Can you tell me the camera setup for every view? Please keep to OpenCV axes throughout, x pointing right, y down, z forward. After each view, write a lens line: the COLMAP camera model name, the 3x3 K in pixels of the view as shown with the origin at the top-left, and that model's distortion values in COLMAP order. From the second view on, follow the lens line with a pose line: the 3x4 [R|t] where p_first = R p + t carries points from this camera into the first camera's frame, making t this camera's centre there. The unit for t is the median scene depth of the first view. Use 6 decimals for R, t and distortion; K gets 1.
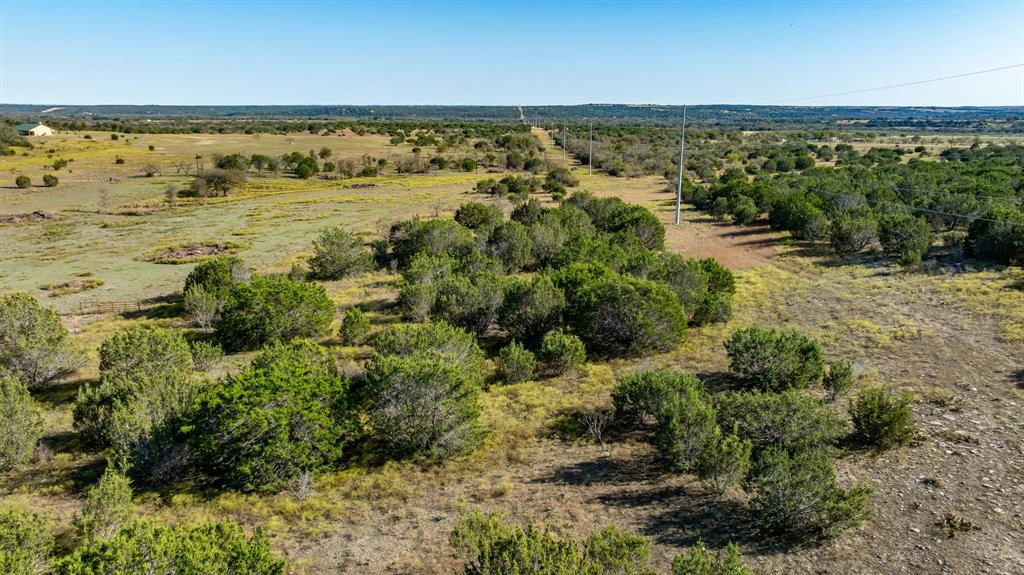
lens RADIAL K [[721.4, 0, 517.4], [0, 721.4, 287.0], [0, 0, 1]] dist [-0.022451, 0.048820]
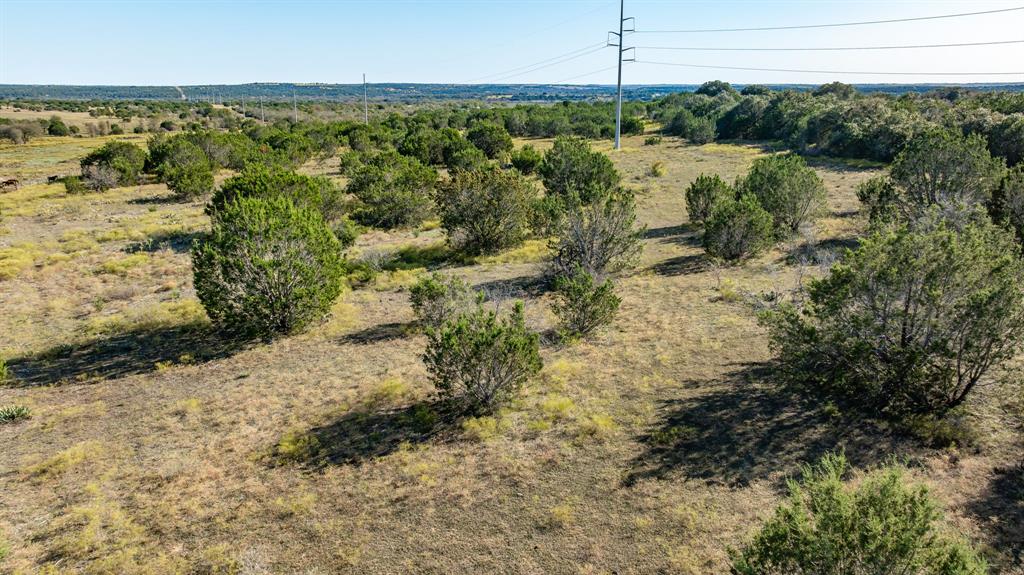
lens RADIAL K [[721.4, 0, 514.8], [0, 721.4, 287.7], [0, 0, 1]] dist [-0.022451, 0.048820]
pose [[0.906119, -0.119794, 0.405707, -0.047367], [0.108467, 0.992797, 0.050891, 0.049165], [-0.408881, -0.002107, 0.912585, -0.174293]]
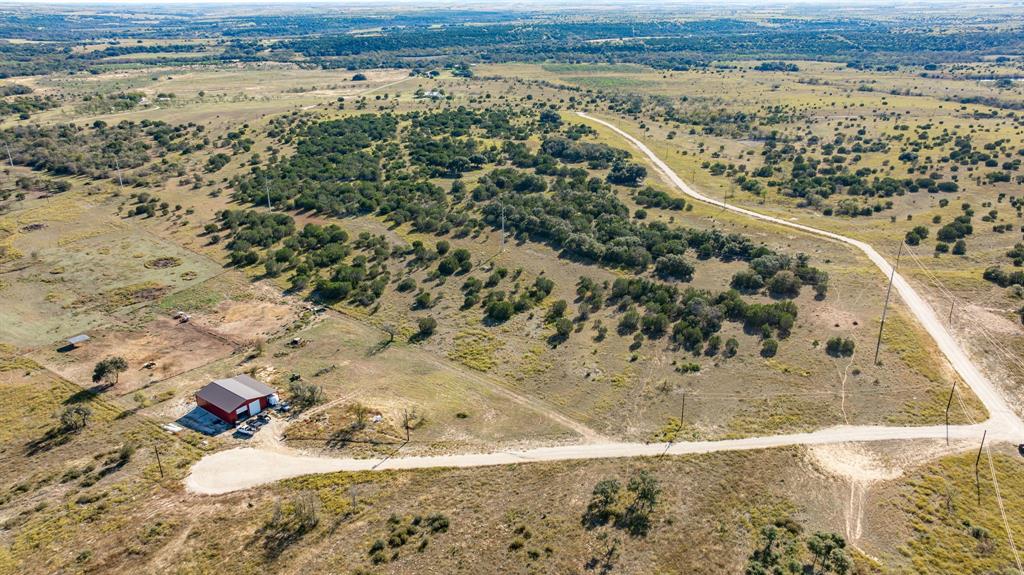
lens RADIAL K [[721.4, 0, 514.6], [0, 721.4, 292.2], [0, 0, 1]] dist [-0.022451, 0.048820]
pose [[0.551262, -0.323929, 0.768883, -0.320321], [0.211820, 0.945697, 0.246553, -0.058447], [-0.806996, 0.026950, 0.589941, -0.316377]]
